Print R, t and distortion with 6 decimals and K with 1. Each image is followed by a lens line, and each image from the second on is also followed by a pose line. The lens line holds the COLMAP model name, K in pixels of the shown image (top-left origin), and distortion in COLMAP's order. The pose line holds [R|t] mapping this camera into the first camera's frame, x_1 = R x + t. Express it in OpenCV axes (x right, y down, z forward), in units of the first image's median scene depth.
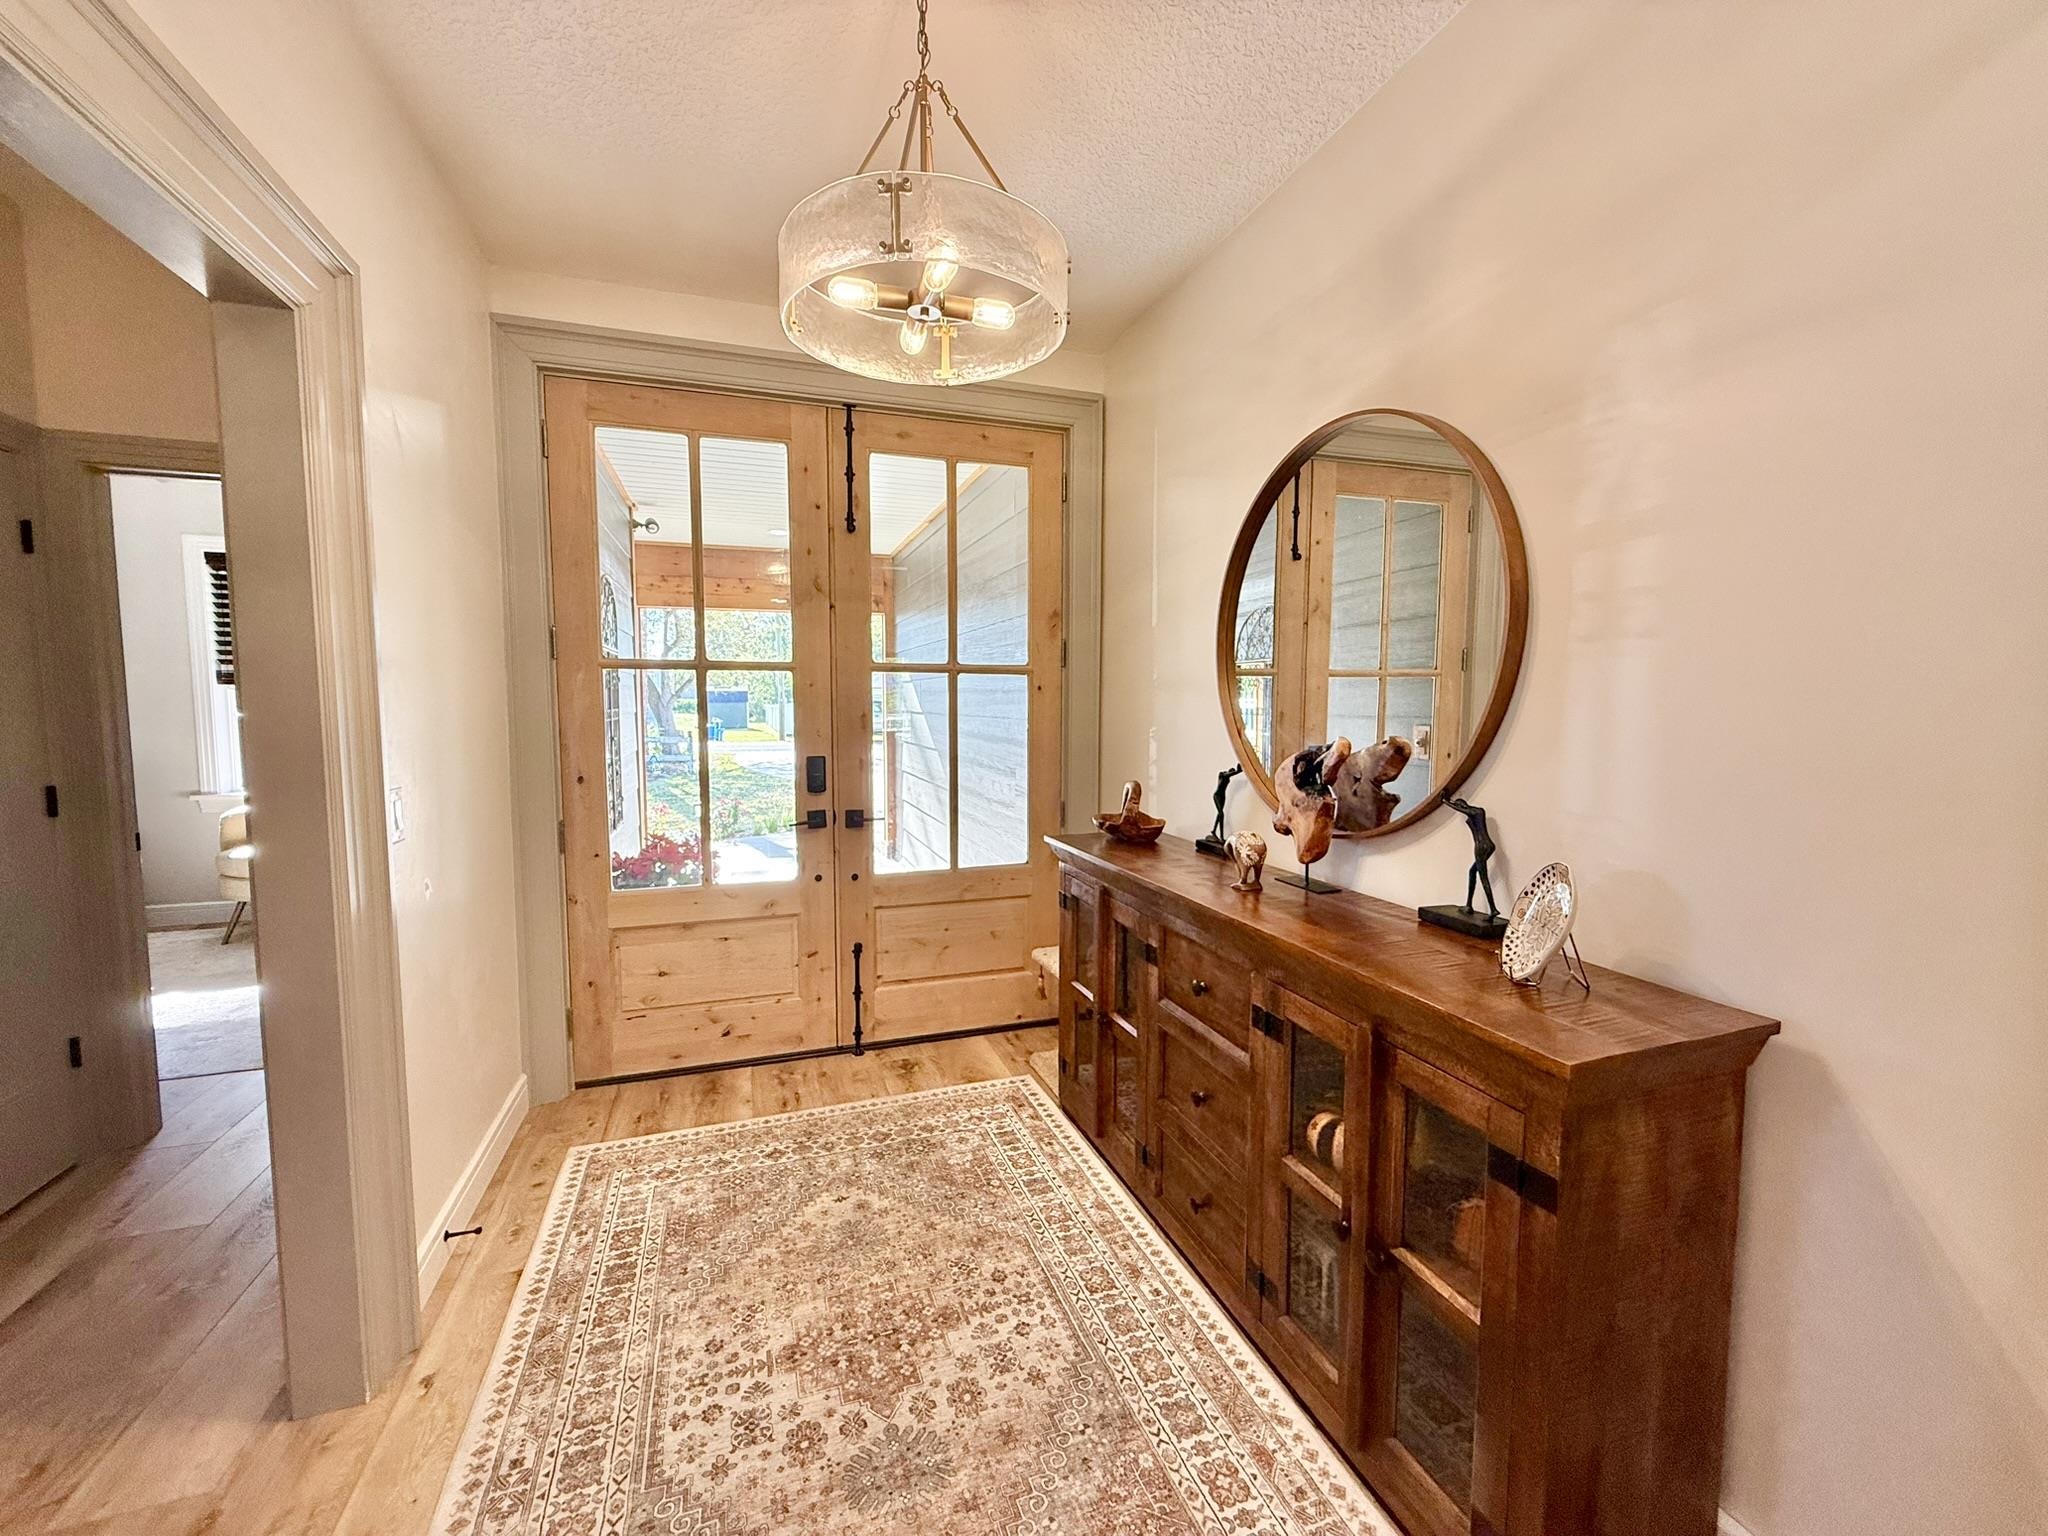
lens RADIAL K [[816.5, 0, 1017.6], [0, 816.5, 767.1], [0, 0, 1]] dist [0.000313, -0.000101]
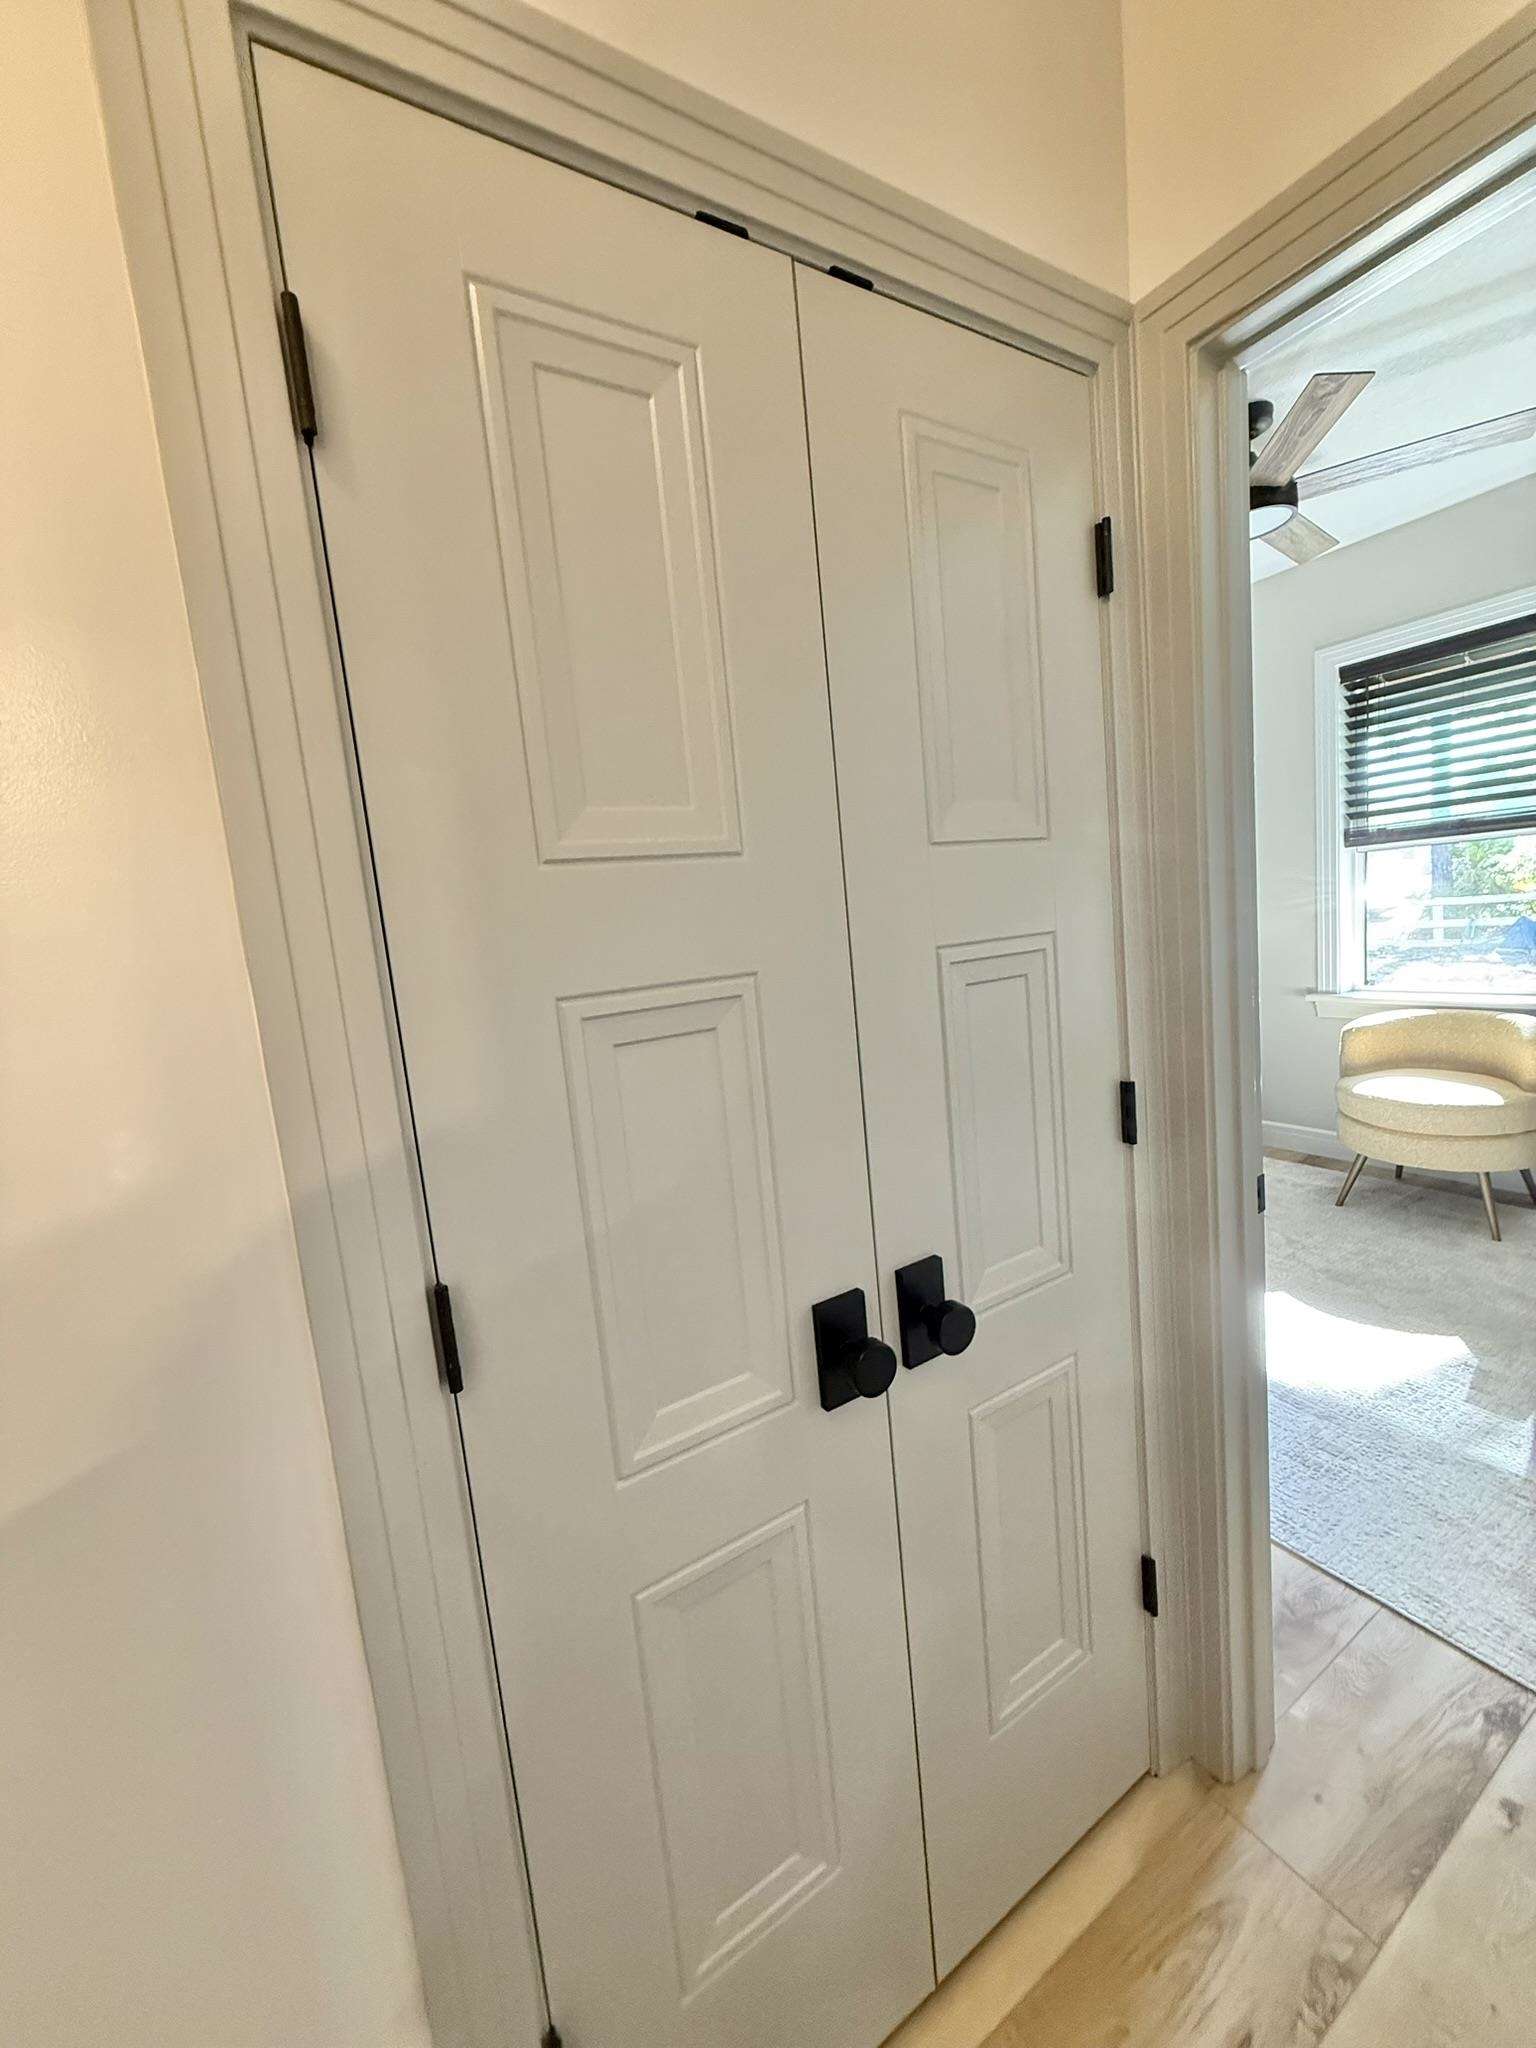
lens RADIAL K [[816.5, 0, 768.0], [0, 816.5, 1024.0], [0, 0, 1]] dist [0.000313, -0.000101]
pose [[0.216097, 0.098829, -0.971357, -0.356310], [0.020657, 0.994179, 0.105746, -0.031622], [0.976153, -0.042917, 0.212798, 0.323077]]
